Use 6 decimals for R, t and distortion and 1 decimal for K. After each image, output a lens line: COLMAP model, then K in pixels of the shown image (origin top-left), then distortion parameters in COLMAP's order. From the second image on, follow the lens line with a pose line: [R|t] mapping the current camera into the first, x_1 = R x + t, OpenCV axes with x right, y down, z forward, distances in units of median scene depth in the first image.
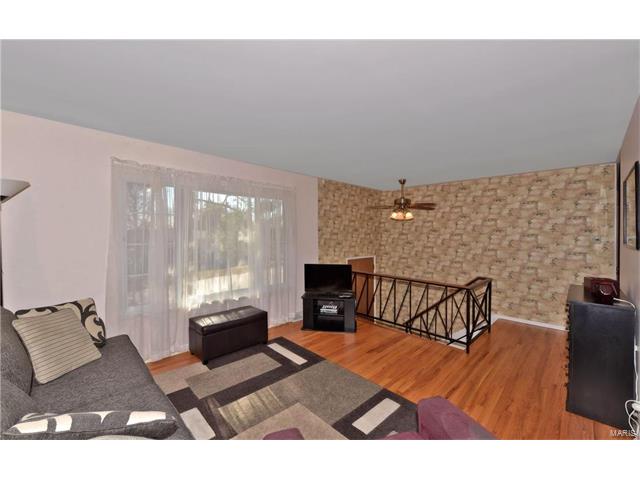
lens RADIAL K [[252.8, 0, 320.0], [0, 252.8, 240.0], [0, 0, 1]] dist [-0.000471, -0.000061]
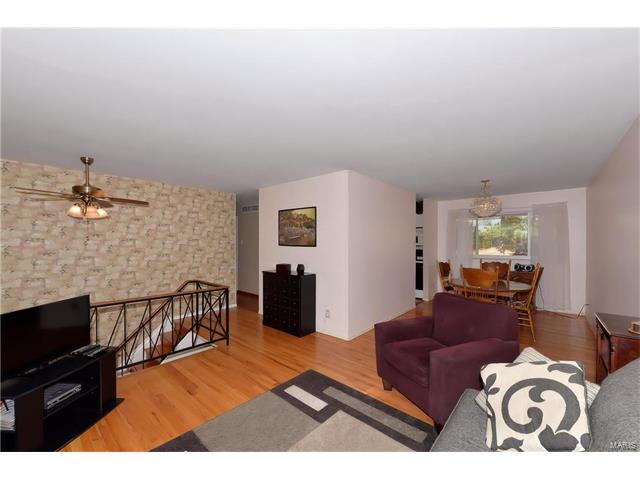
lens RADIAL K [[260.6, 0, 342.1], [0, 260.6, 236.3], [0, 0, 1]] dist [-0.000551, -0.000105]
pose [[-0.100724, 0.008790, 0.994876, -0.452096], [0.021056, 0.999756, -0.006702, -0.013941], [-0.994692, 0.020273, -0.100885, 0.435083]]
